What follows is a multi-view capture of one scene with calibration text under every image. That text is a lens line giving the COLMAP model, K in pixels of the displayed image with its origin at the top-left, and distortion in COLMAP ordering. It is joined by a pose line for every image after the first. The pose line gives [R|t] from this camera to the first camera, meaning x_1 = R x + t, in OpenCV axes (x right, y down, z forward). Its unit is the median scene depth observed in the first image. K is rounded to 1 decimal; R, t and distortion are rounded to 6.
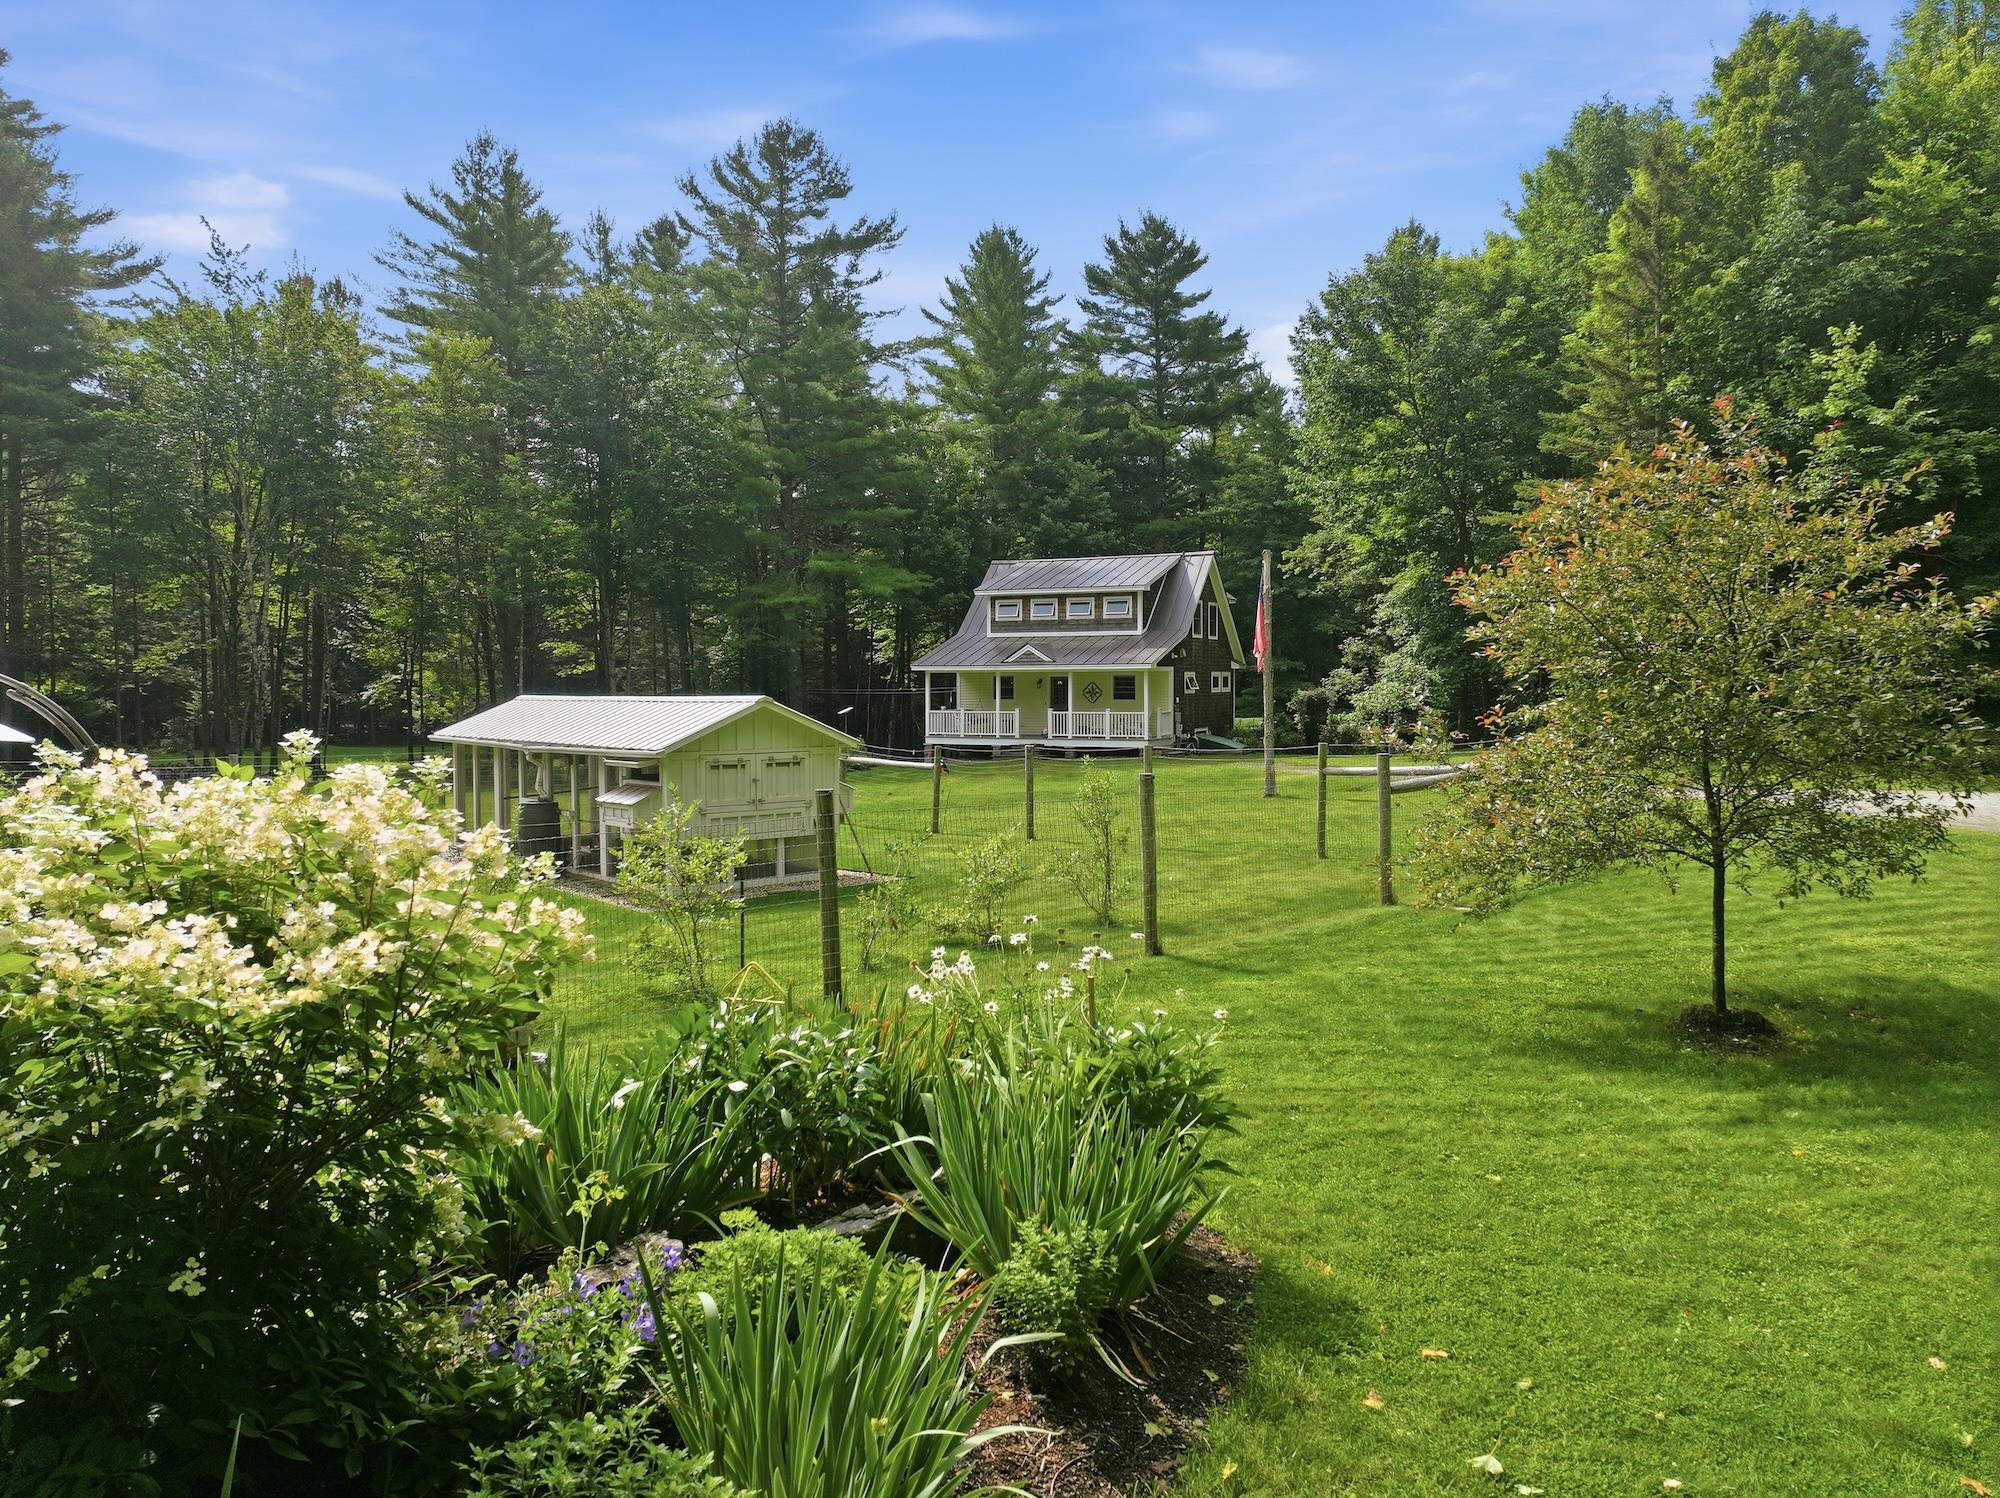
lens RADIAL K [[1416.3, 0, 1008.6], [0, 1416.3, 759.8], [0, 0, 1]] dist [0.002197, 0.003802]
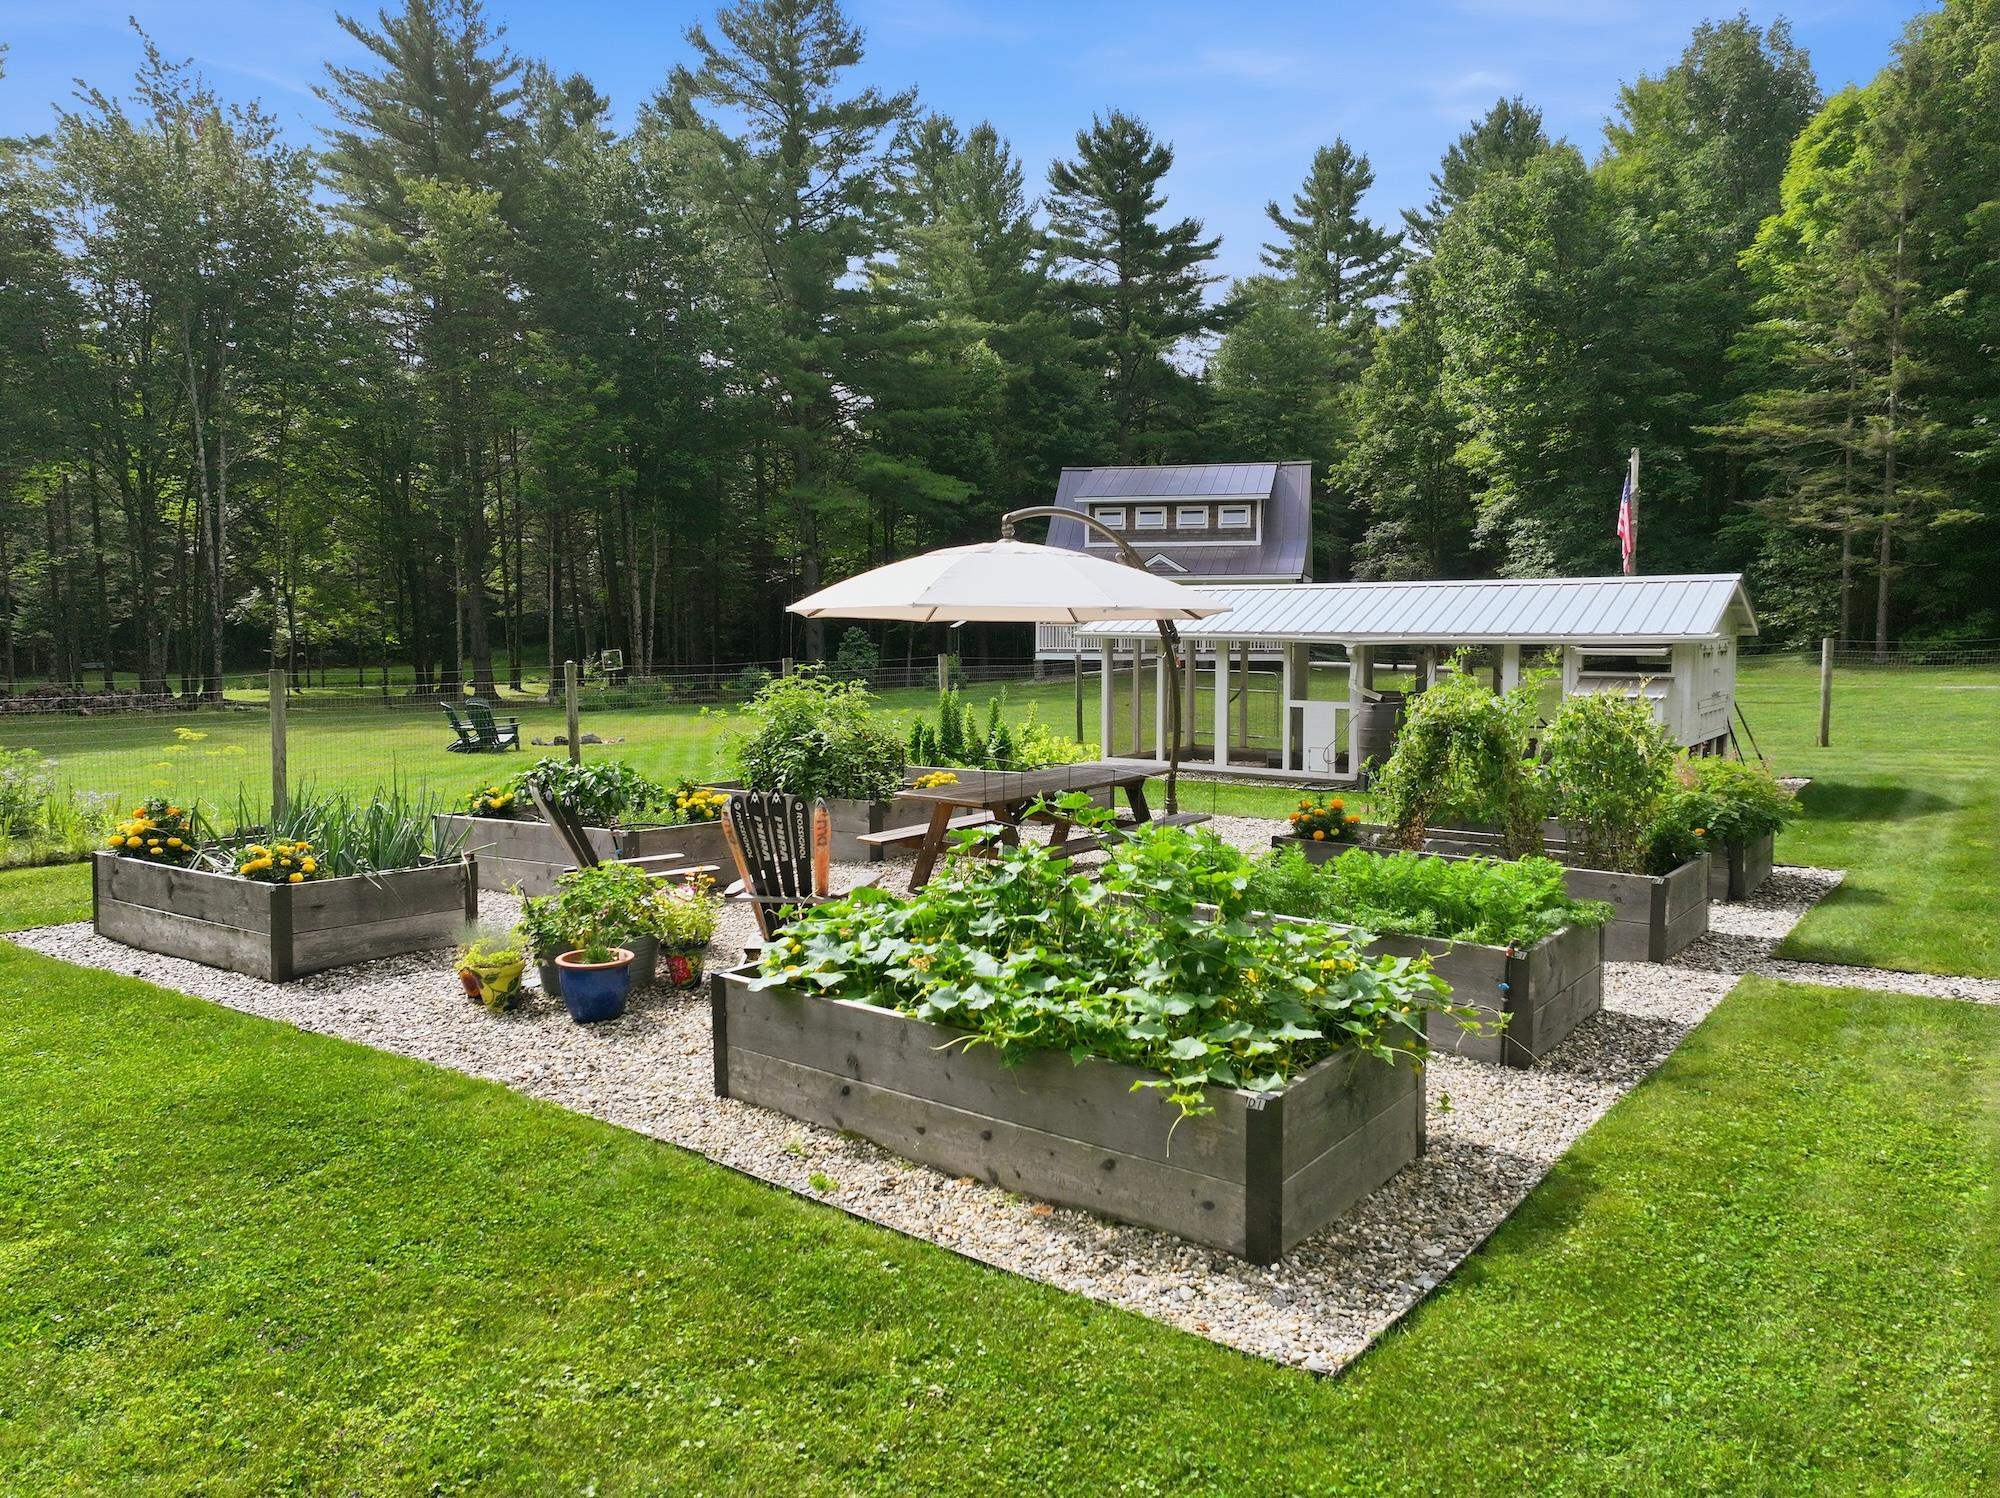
lens RADIAL K [[1416.3, 0, 1008.6], [0, 1416.3, 759.8], [0, 0, 1]] dist [0.002197, 0.003802]
pose [[0.977678, -0.019129, 0.209238, -0.256004], [0.008742, 0.998688, 0.050453, 0.007210], [-0.209928, -0.047498, 0.976562, 0.074795]]
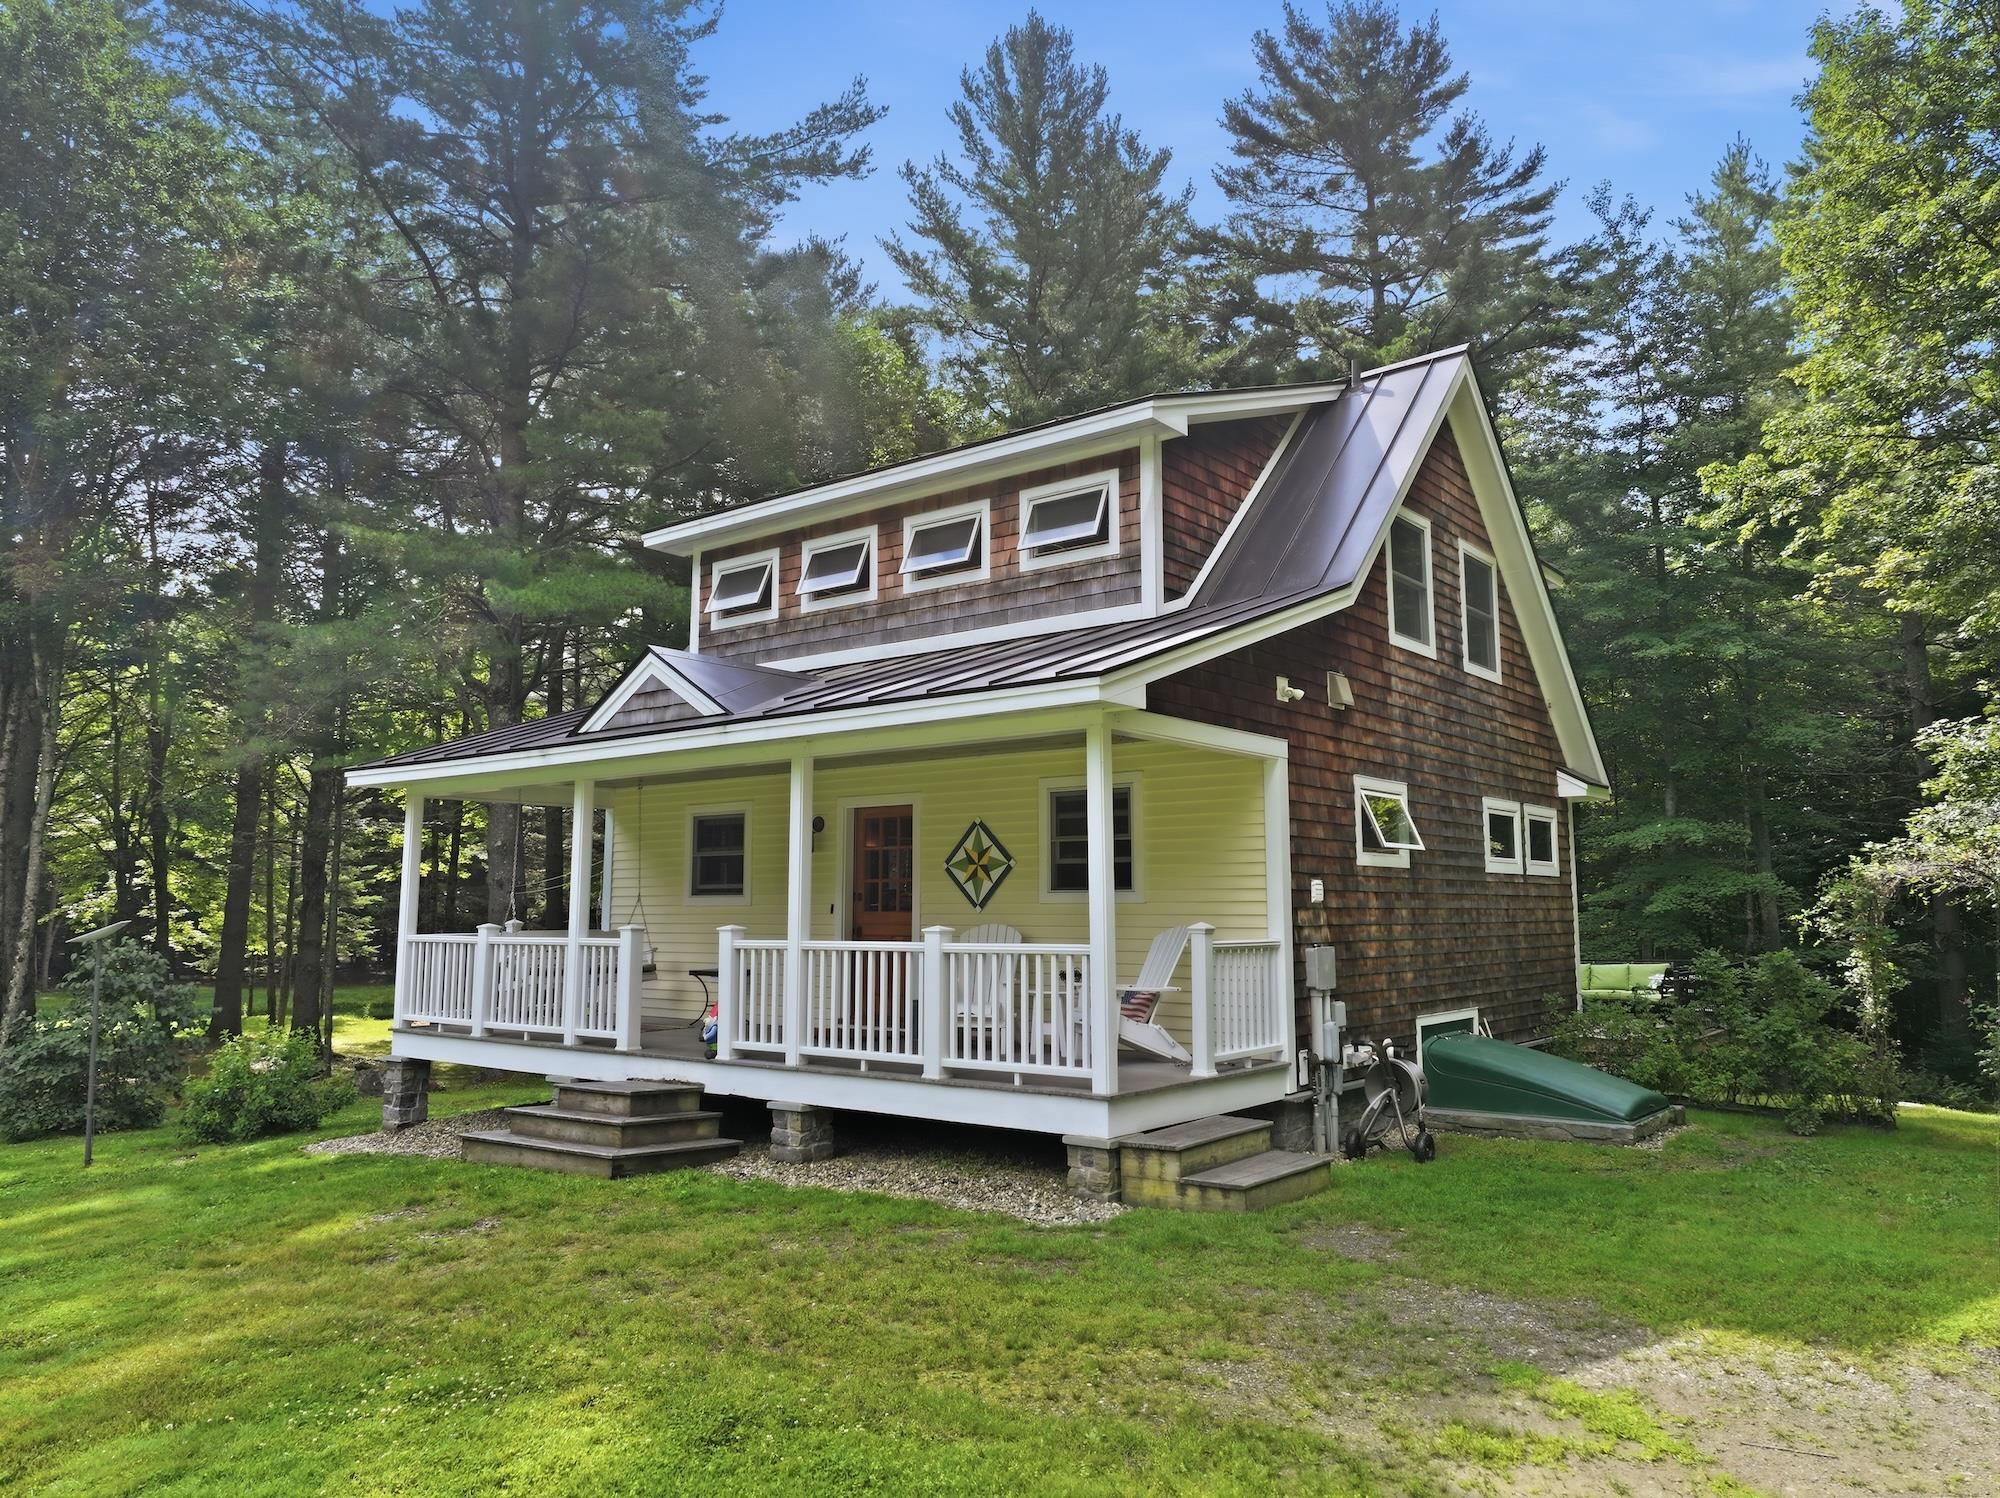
lens RADIAL K [[1417.5, 0, 993.5], [0, 1417.5, 717.7], [0, 0, 1]] dist [0.006069, 0.002248]
pose [[0.976649, -0.022880, -0.213620, 0.107452], [-0.017179, 0.982812, -0.183807, -0.024757], [0.214153, 0.183185, 0.959469, 0.698663]]
